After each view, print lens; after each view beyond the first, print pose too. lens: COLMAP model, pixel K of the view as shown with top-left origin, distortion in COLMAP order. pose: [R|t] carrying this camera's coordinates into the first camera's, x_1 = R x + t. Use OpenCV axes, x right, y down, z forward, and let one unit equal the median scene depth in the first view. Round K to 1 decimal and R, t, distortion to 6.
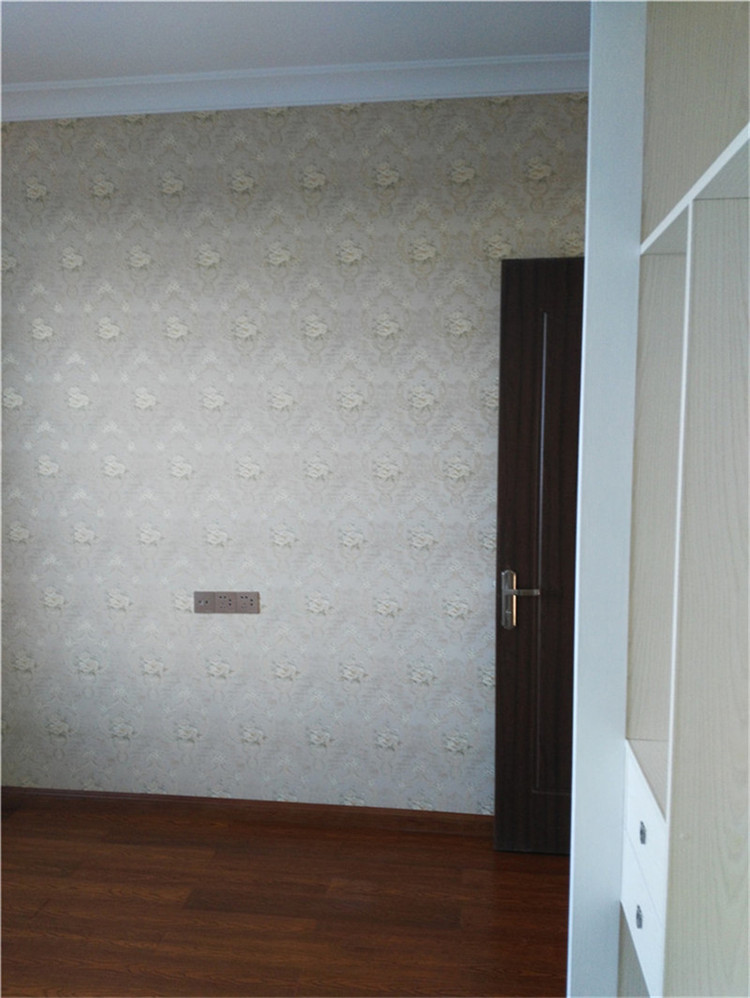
lens RADIAL K [[816.8, 0, 373.0], [0, 816.8, 506.4], [0, 0, 1]] dist [0.125272, -0.250497]
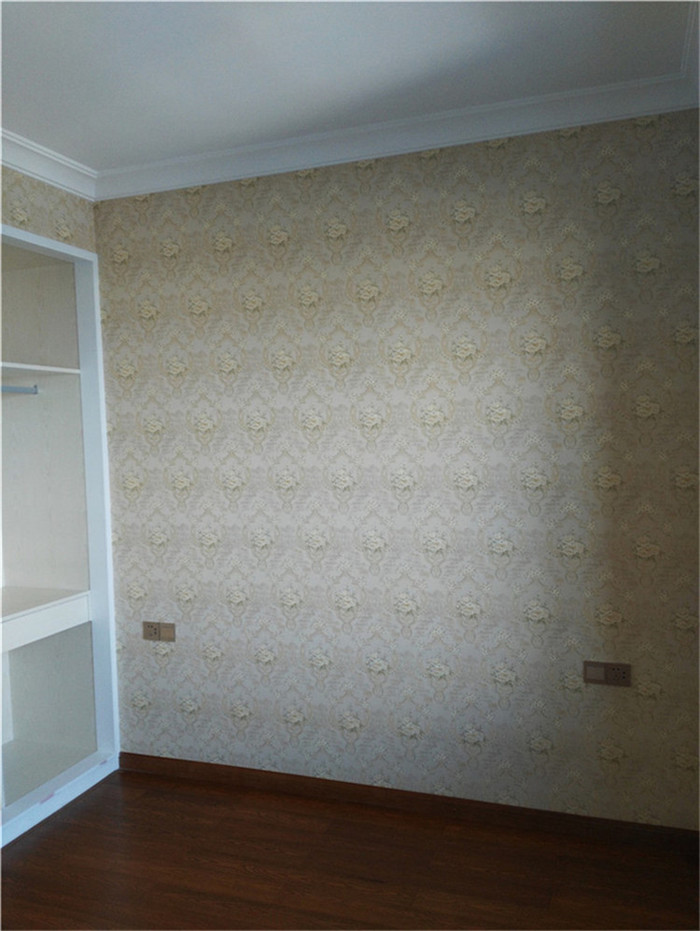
lens RADIAL K [[760.2, 0, 351.9], [0, 760.2, 483.5], [0, 0, 1]] dist [0.128180, -0.212423]
pose [[0.975979, -0.008716, -0.217692, 0.434768], [-0.000286, 0.999147, -0.041288, 0.004322], [0.217866, 0.040359, 0.975144, -0.054023]]
